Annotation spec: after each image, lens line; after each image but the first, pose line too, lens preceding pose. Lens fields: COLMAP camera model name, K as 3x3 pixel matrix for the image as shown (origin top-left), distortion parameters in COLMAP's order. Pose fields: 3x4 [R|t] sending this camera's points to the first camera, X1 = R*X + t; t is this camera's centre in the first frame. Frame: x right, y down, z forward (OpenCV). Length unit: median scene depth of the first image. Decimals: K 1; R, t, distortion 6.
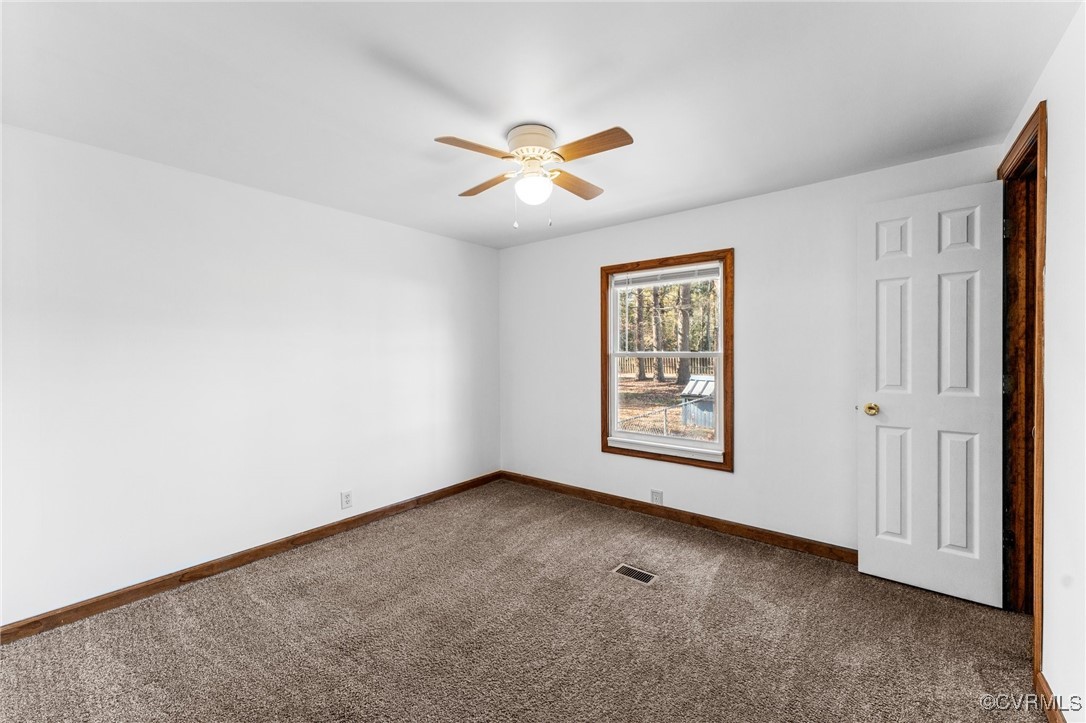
lens RADIAL K [[443.2, 0, 543.6], [0, 443.2, 356.6], [0, 0, 1]] dist [0.001017, 0.000209]
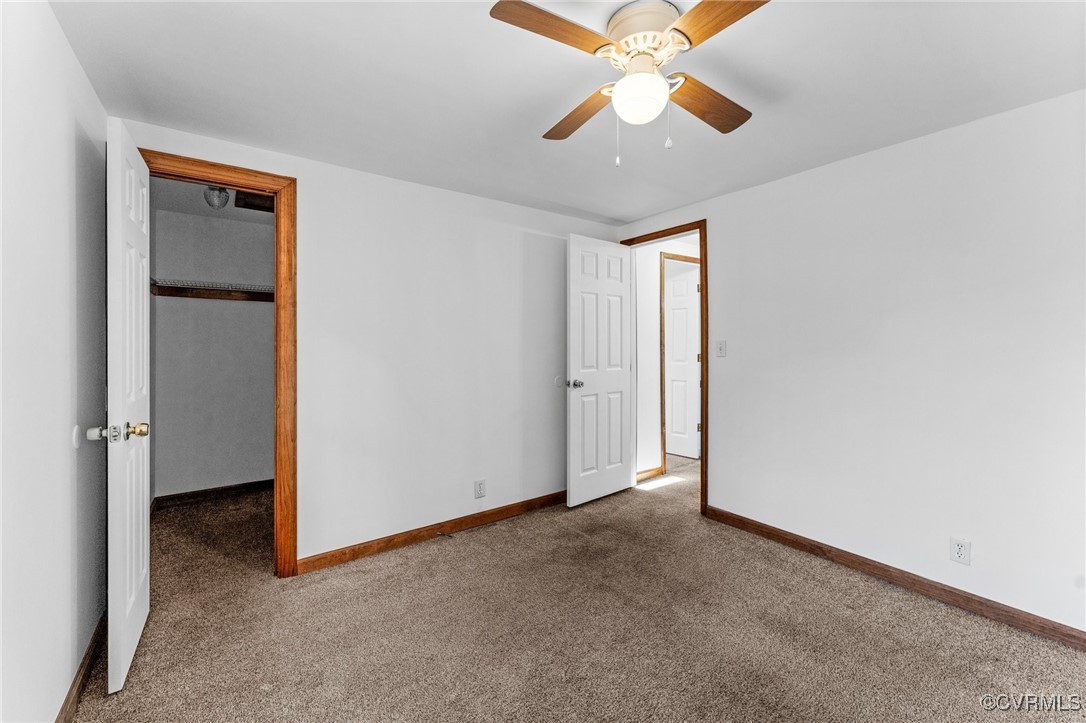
lens RADIAL K [[436.8, 0, 544.6], [0, 436.8, 341.9], [0, 0, 1]] dist [-0.000626, 0.000098]
pose [[-0.963424, 0.011853, 0.267719, -0.042531], [0.014137, 0.999878, 0.006605, -0.010029], [-0.267608, 0.010148, -0.963474, 1.189311]]
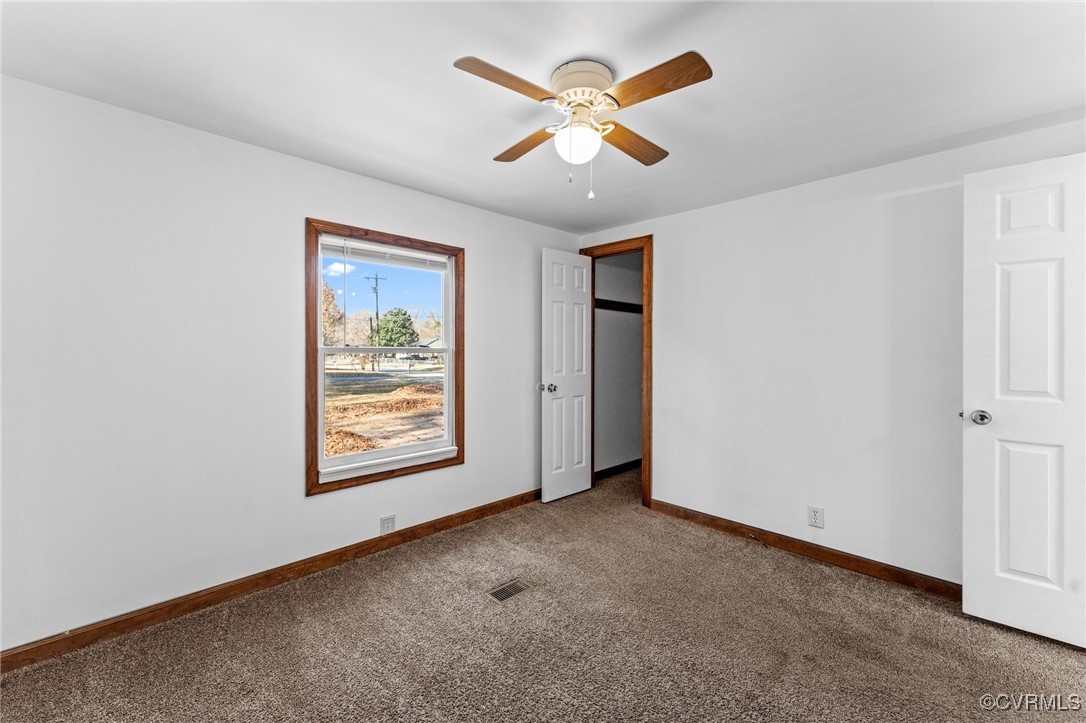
lens RADIAL K [[441.7, 0, 544.2], [0, 441.7, 346.6], [0, 0, 1]] dist [0.000074, 0.000364]
pose [[0.120474, 0.013867, 0.992620, -0.582672], [0.004004, 0.999888, -0.014454, 0.002647], [-0.992708, 0.005716, 0.120405, 0.685852]]
